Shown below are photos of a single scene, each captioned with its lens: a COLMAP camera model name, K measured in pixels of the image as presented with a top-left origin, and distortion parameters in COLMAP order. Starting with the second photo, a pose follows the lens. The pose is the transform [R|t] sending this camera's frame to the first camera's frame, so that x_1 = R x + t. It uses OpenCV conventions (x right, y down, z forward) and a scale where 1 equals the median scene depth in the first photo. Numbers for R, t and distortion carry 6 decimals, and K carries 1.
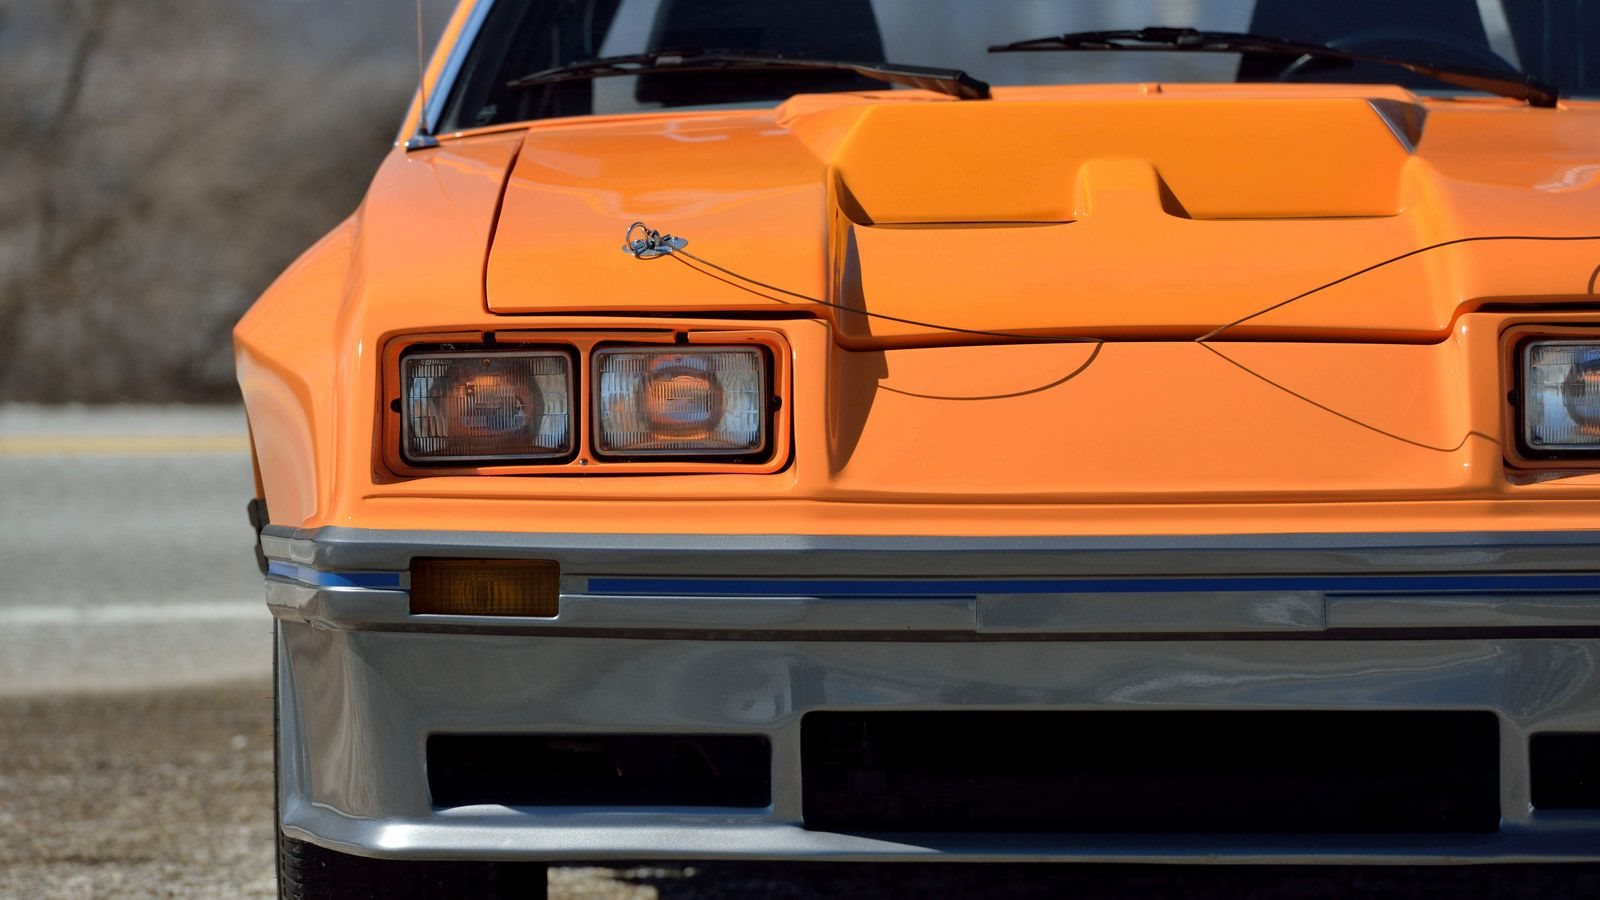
lens RADIAL K [[8745.7, 0, 800.0], [0, 8745.7, 450.0], [0, 0, 1]] dist [2.530035, -18.612373]
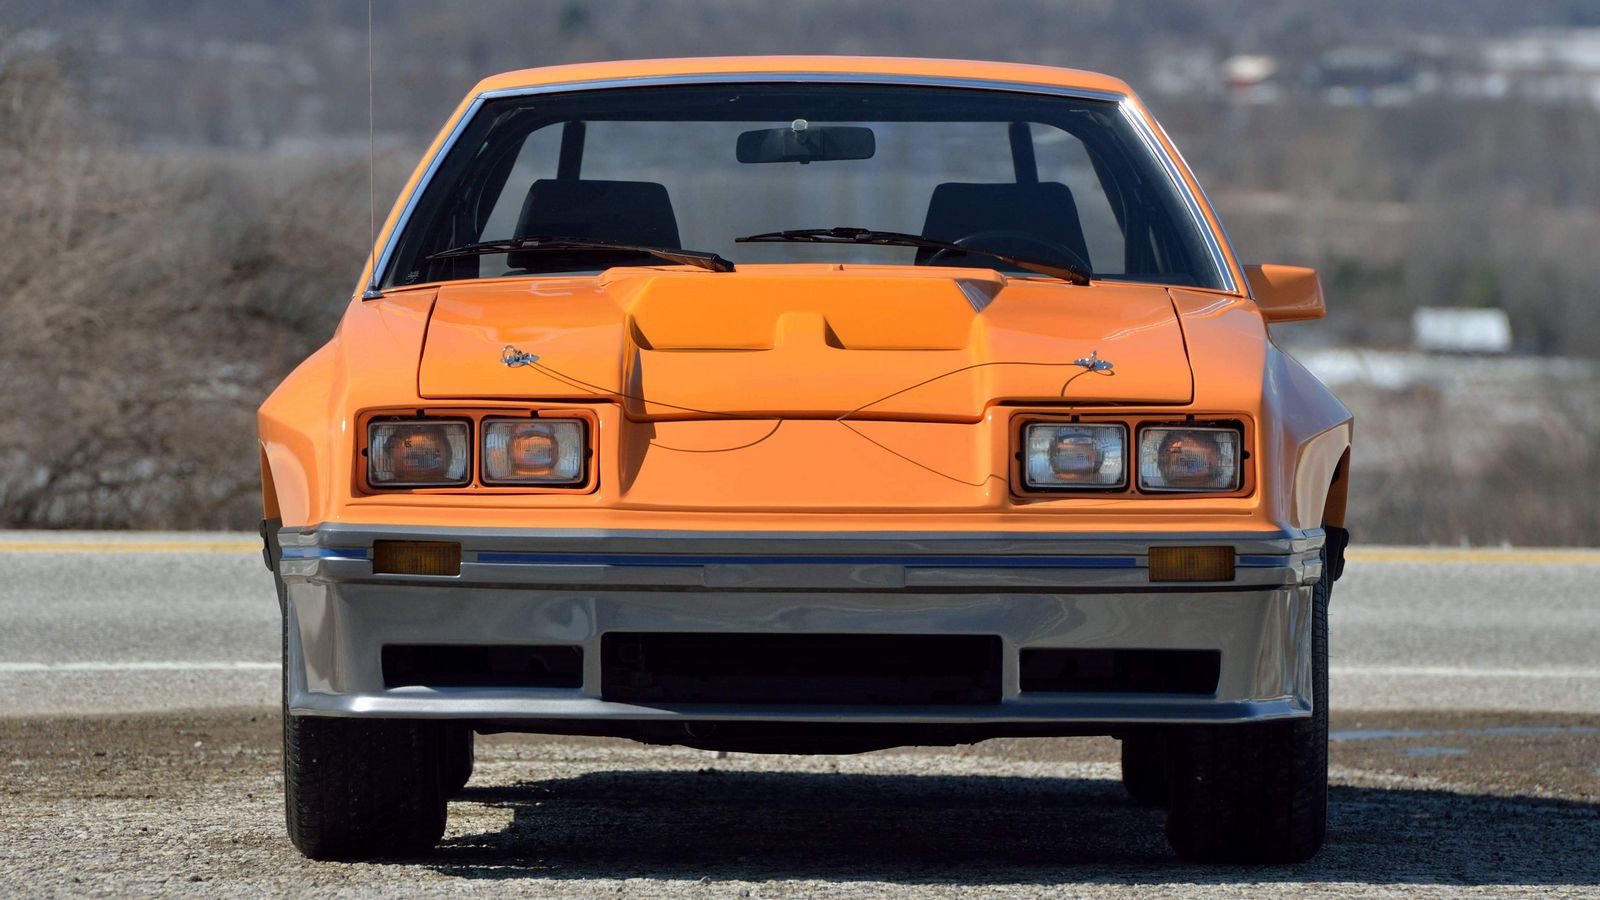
lens RADIAL K [[9773.6, 0, 800.0], [0, 9773.6, 450.0], [0, 0, 1]] dist [1.568228, -20.018470]
pose [[0.999841, 0.013243, 0.011911, 0.015390], [-0.013036, 0.999765, -0.017320, 0.026321], [-0.012137, 0.017162, 0.999779, -0.893459]]
